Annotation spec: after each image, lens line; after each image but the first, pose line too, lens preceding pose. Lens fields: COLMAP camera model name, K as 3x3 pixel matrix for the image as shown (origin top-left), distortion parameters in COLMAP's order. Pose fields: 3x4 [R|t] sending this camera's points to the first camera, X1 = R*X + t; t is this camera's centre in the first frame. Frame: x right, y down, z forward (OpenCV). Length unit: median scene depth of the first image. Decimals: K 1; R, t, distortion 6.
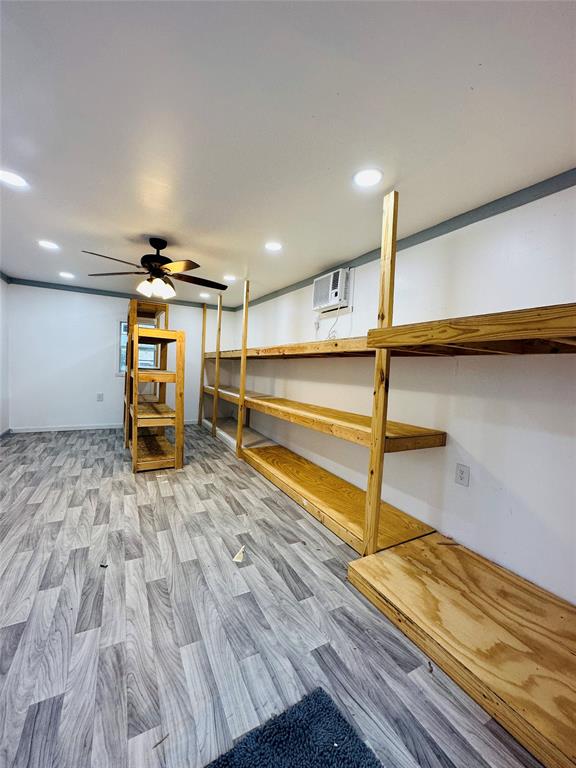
lens RADIAL K [[306.5, 0, 291.7], [0, 306.5, 382.2], [0, 0, 1]] dist [-0.002429, 0.000636]
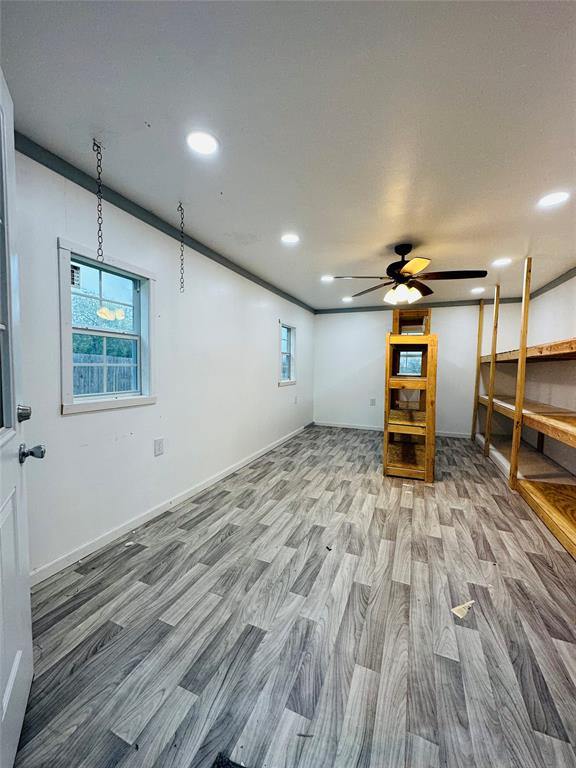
lens RADIAL K [[306.5, 0, 289.2], [0, 306.5, 387.1], [0, 0, 1]] dist [-0.002429, 0.000636]
pose [[0.622040, 0.015183, -0.782839, 0.115843], [-0.022476, 0.999746, 0.001530, -0.000744], [0.782663, 0.016643, 0.622223, 0.103976]]
